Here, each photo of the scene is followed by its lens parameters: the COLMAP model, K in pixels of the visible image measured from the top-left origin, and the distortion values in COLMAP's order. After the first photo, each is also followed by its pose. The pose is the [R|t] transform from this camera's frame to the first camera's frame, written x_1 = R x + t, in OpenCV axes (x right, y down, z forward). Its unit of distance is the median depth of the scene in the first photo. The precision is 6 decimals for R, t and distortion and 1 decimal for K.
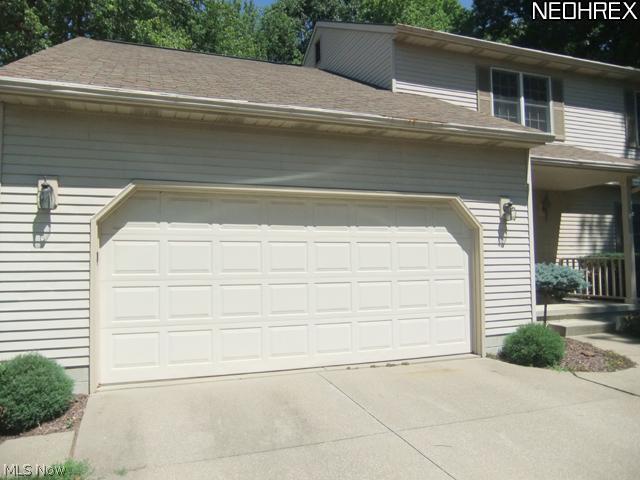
lens RADIAL K [[508.3, 0, 323.0], [0, 508.3, 240.7], [0, 0, 1]] dist [-0.049295, 0.011780]
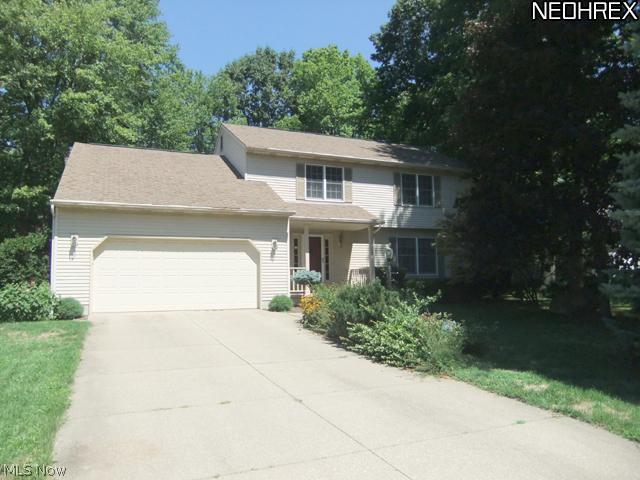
lens RADIAL K [[508.3, 0, 317.1], [0, 508.3, 238.6], [0, 0, 1]] dist [-0.049295, 0.011780]
pose [[0.999010, 0.001550, 0.044466, 0.319322], [0.000536, 0.998901, -0.046875, 0.012478], [-0.044489, 0.046852, 0.997911, -0.886516]]
